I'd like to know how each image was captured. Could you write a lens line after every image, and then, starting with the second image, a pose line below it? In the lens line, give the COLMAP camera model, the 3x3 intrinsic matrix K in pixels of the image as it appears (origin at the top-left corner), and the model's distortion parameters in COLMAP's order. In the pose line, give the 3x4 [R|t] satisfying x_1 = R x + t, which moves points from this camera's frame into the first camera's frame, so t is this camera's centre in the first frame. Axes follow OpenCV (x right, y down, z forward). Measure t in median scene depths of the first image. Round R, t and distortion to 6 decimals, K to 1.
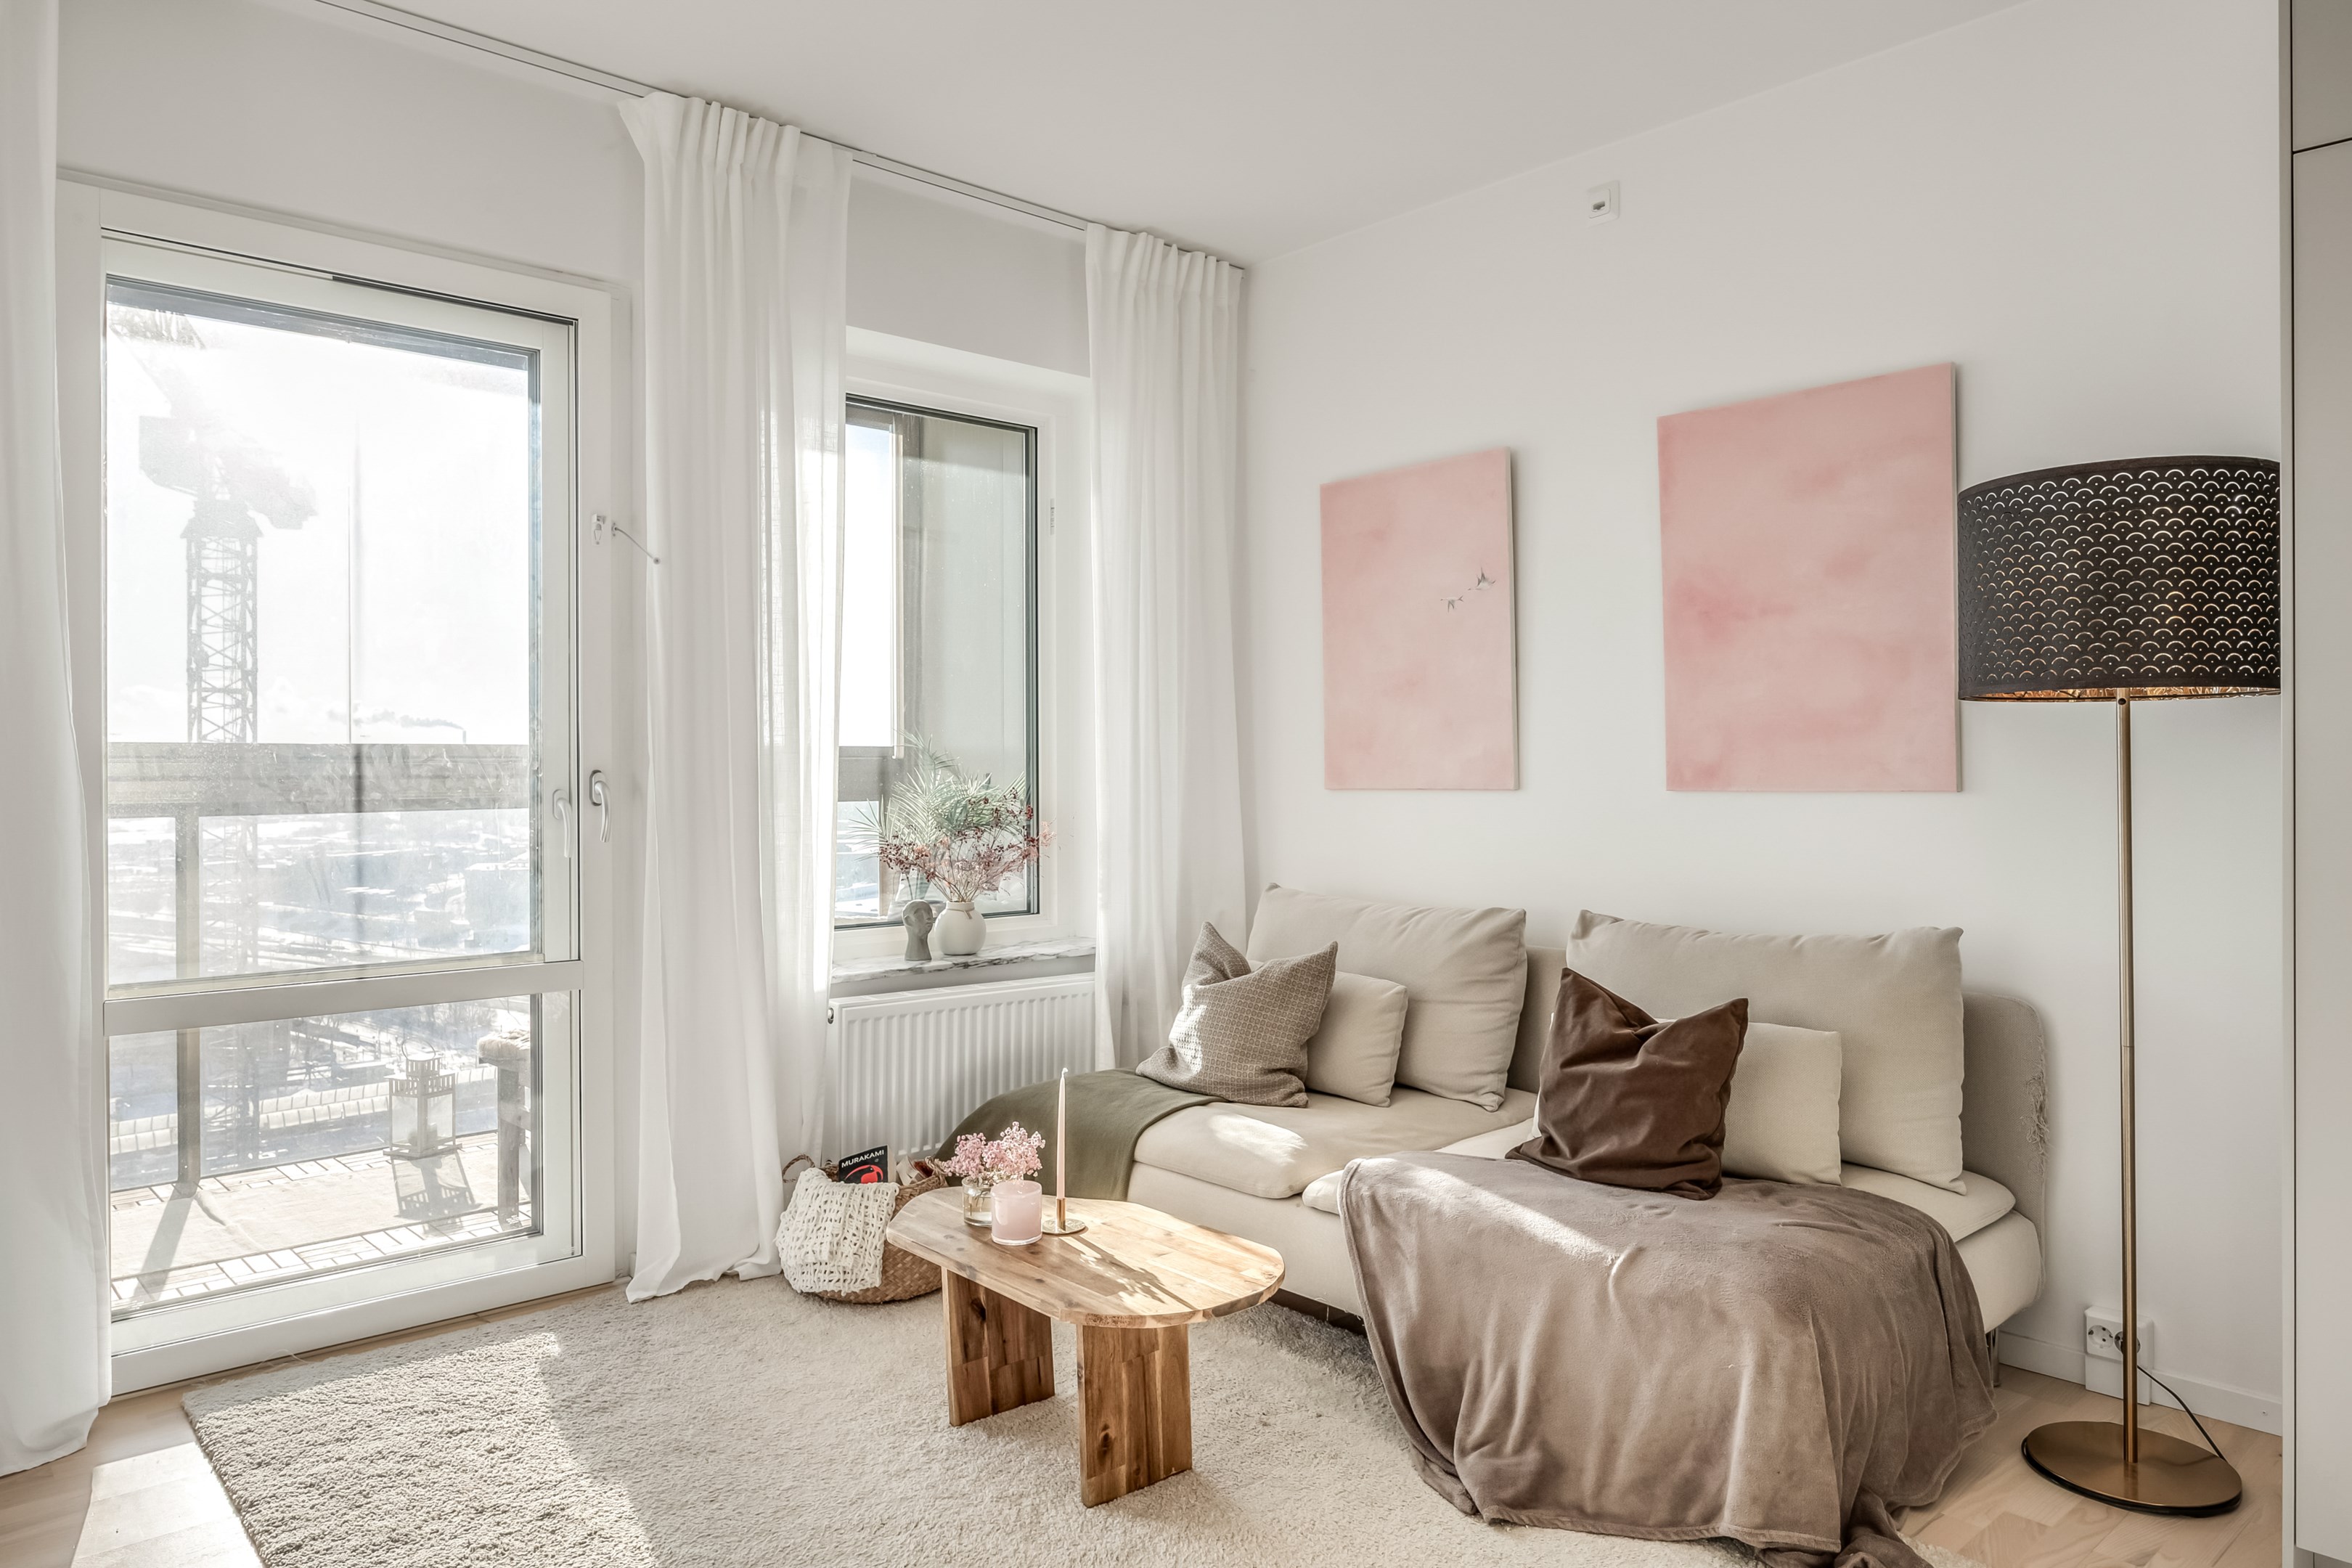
lens RADIAL K [[1532.1, 0, 1173.6], [0, 1532.1, 765.6], [0, 0, 1]] dist [-0.003029, 0.002460]
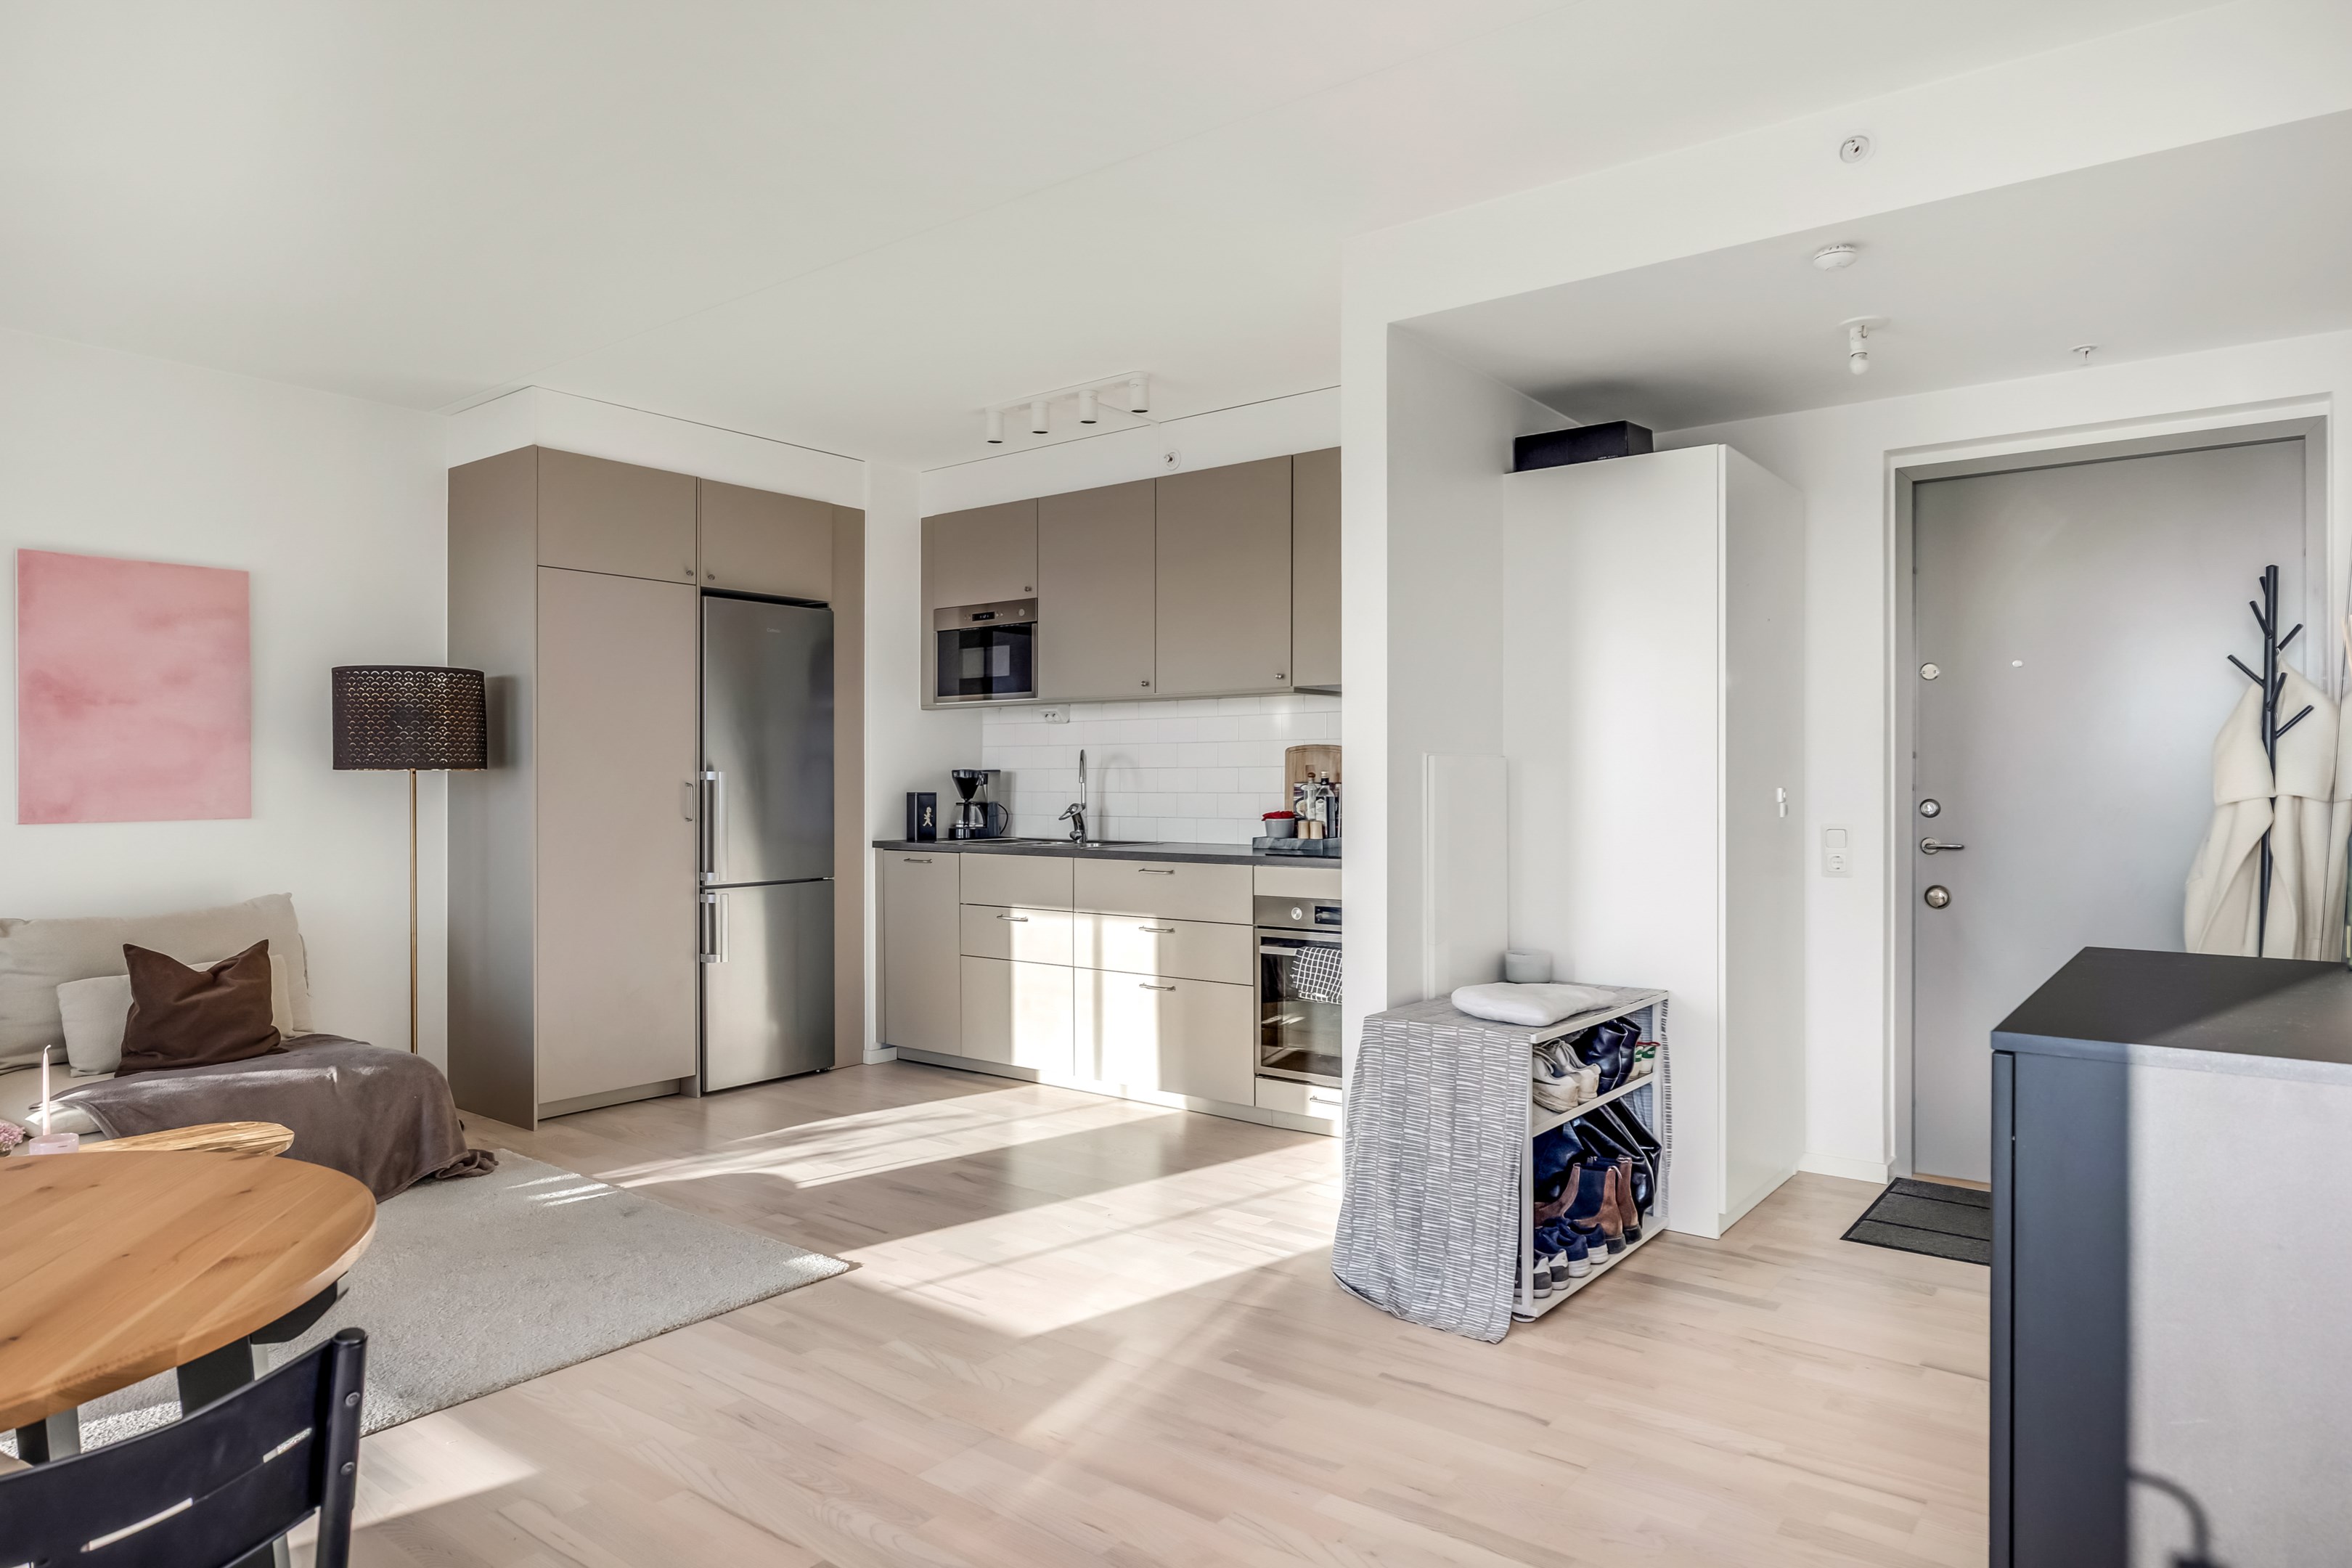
lens RADIAL K [[1421.3, 0, 1265.2], [0, 1421.3, 777.5], [0, 0, 1]] dist [-0.039196, 0.000926]
pose [[-0.211575, 0.003721, 0.977355, -1.106879], [0.003299, 0.999990, -0.003093, -0.017772], [-0.977356, 0.002570, -0.211585, 0.178244]]
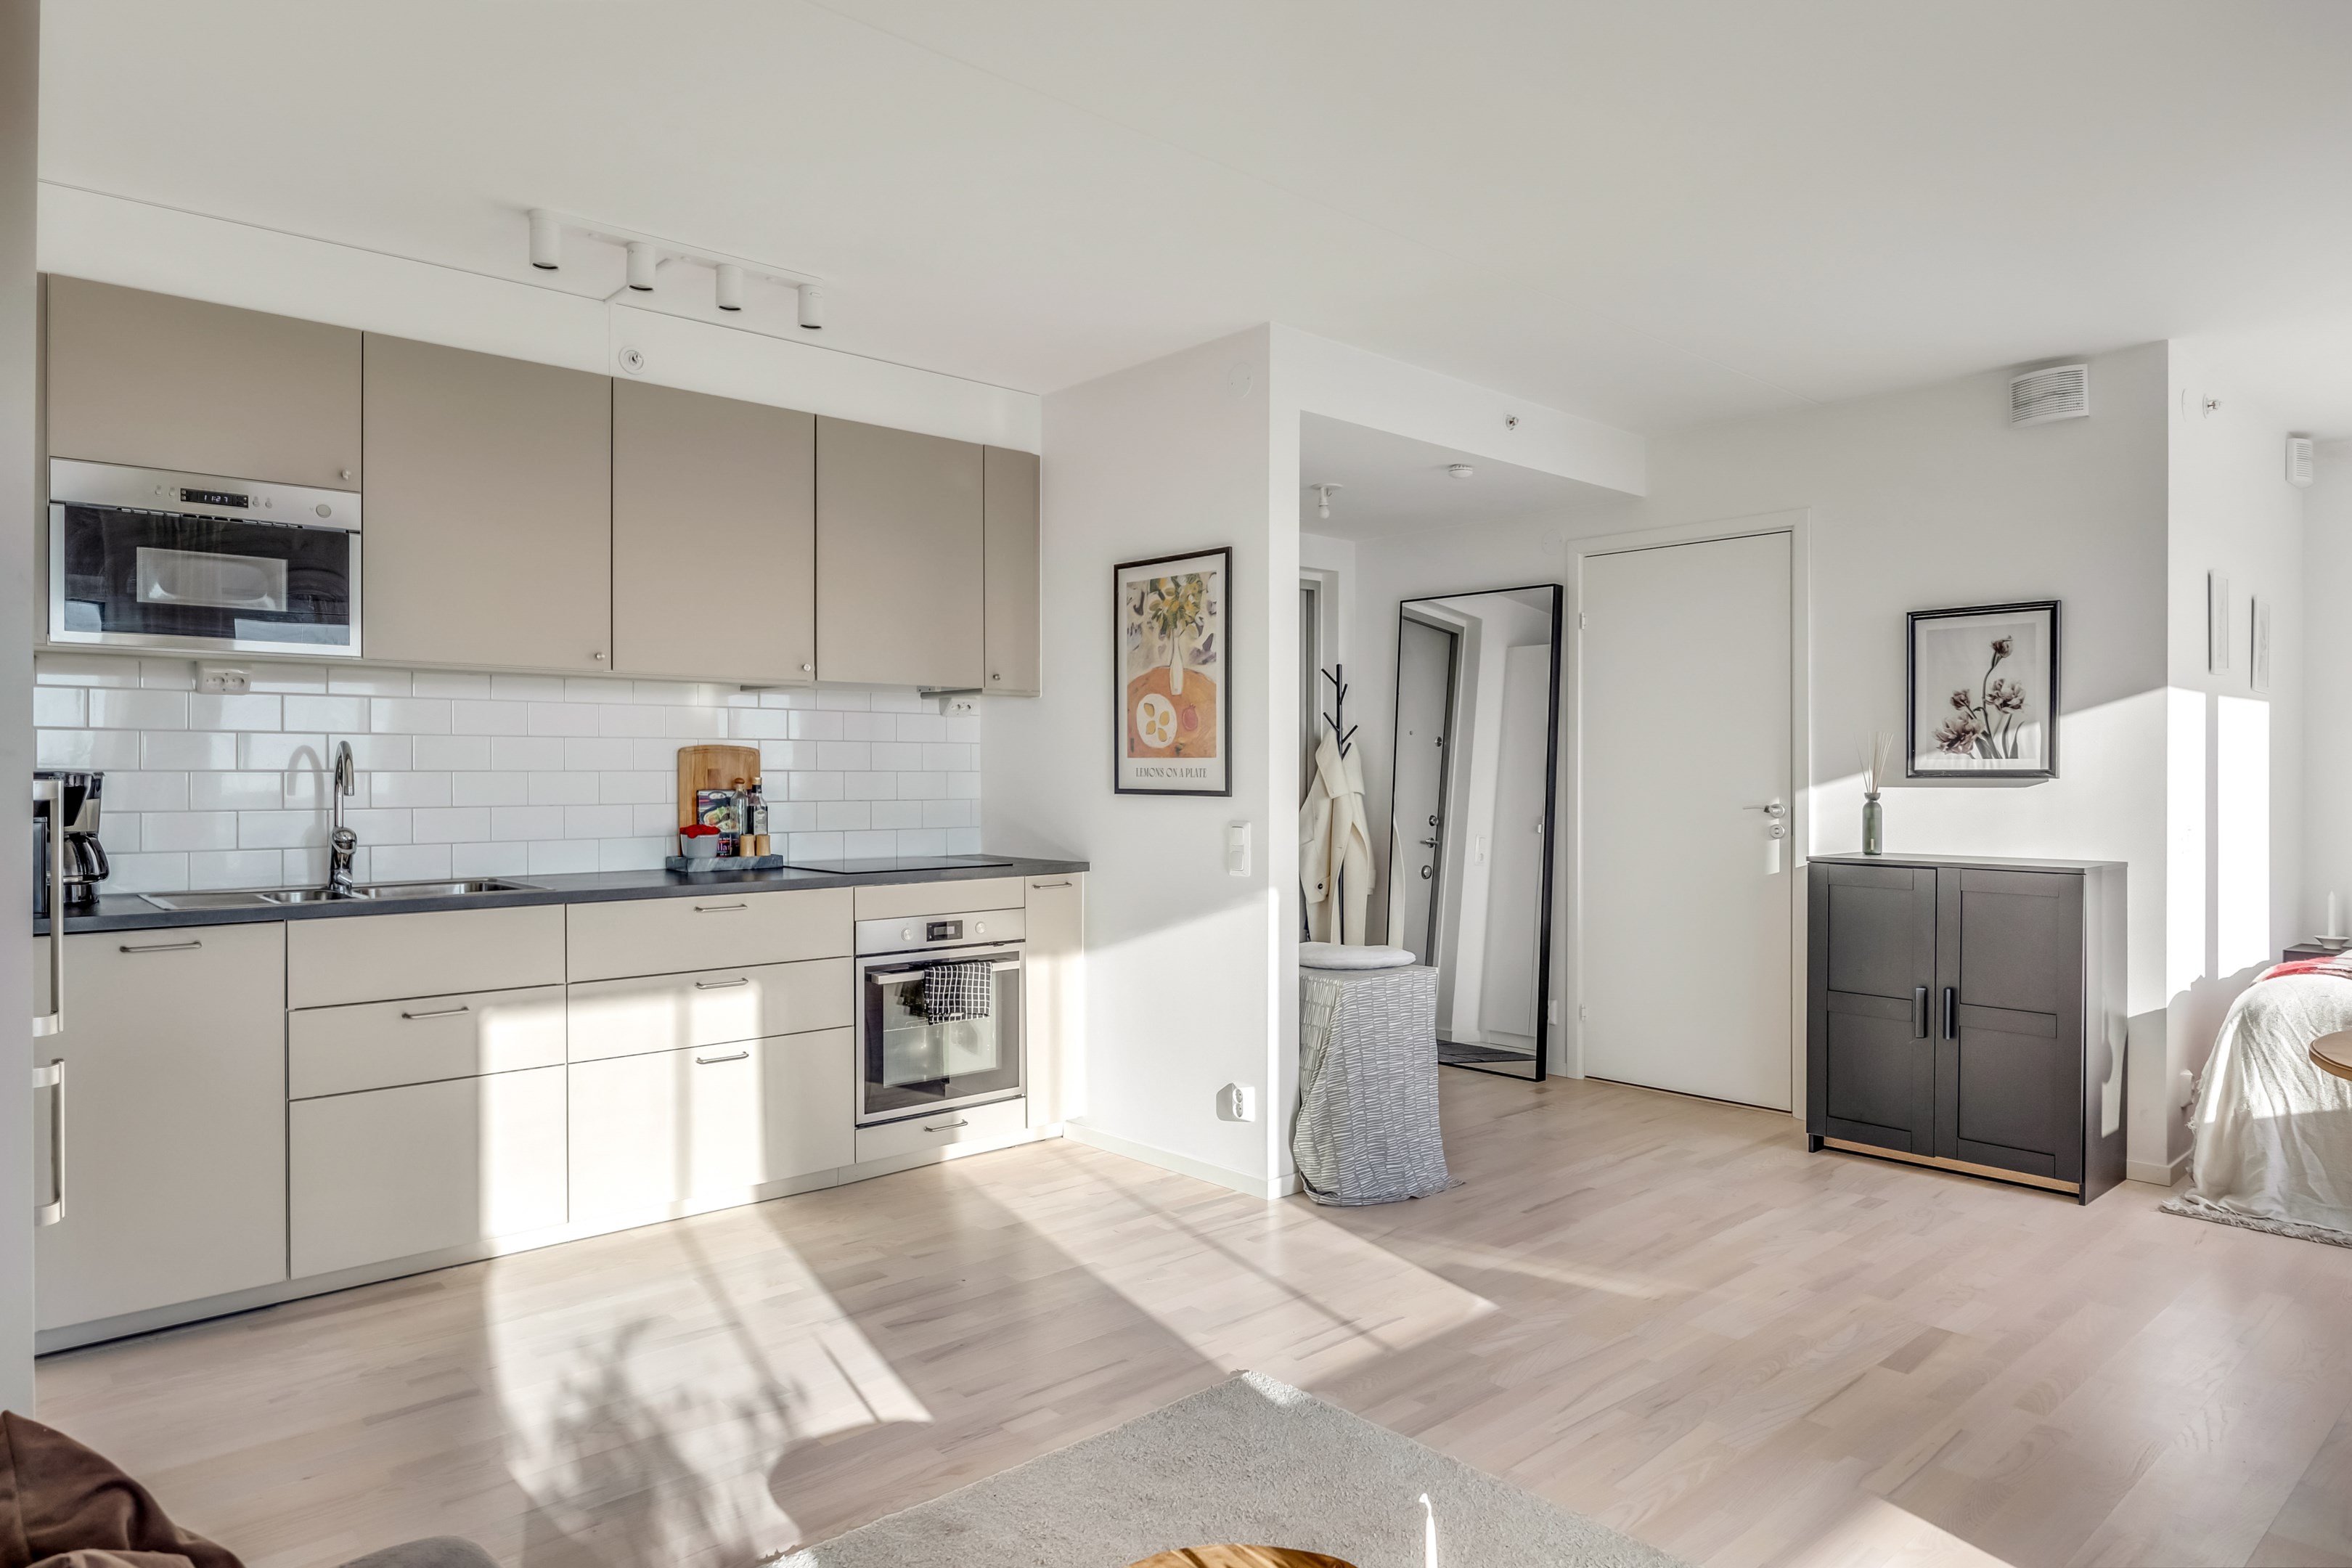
lens RADIAL K [[1405.1, 0, 1195.1], [0, 1405.1, 780.5], [0, 0, 1]] dist [-0.008639, 0.002489]
pose [[-0.999905, 0.000444, -0.013775, 0.019027], [0.000329, 0.999965, 0.008335, -0.037206], [0.013778, 0.008330, -0.999870, 1.125574]]
